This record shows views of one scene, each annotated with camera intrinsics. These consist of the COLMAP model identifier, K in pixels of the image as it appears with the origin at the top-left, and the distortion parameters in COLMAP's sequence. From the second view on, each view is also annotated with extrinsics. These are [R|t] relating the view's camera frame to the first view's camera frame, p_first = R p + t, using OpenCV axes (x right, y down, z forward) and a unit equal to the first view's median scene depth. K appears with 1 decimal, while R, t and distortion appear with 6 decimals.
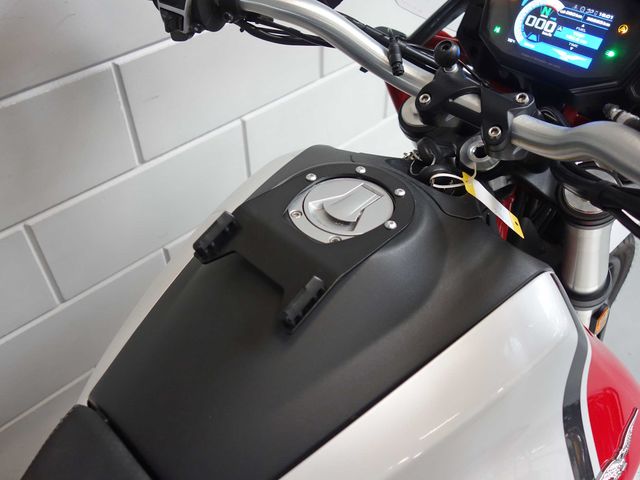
lens RADIAL K [[597.1, 0, 322.2], [0, 597.1, 238.7], [0, 0, 1]] dist [0.000486, 0.000000]
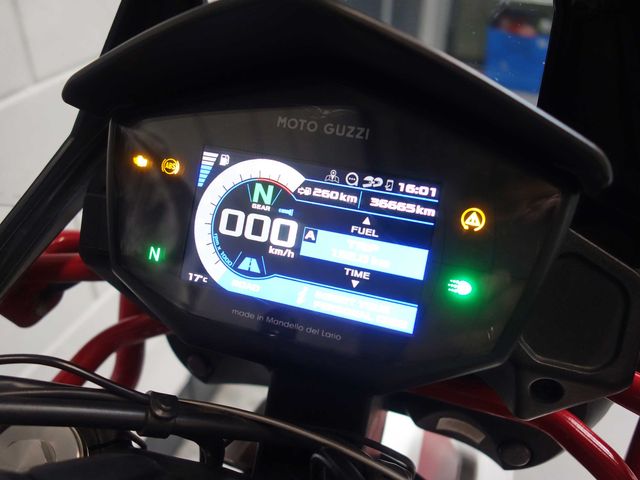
lens RADIAL K [[597.1, 0, 317.9], [0, 597.1, 240.1], [0, 0, 1]] dist [0.000486, 0.000000]
pose [[0.900551, -0.232866, 0.367126, 0.266924], [0.285521, 0.953601, -0.095512, -0.313698], [-0.327850, 0.190836, 0.925254, 0.659335]]
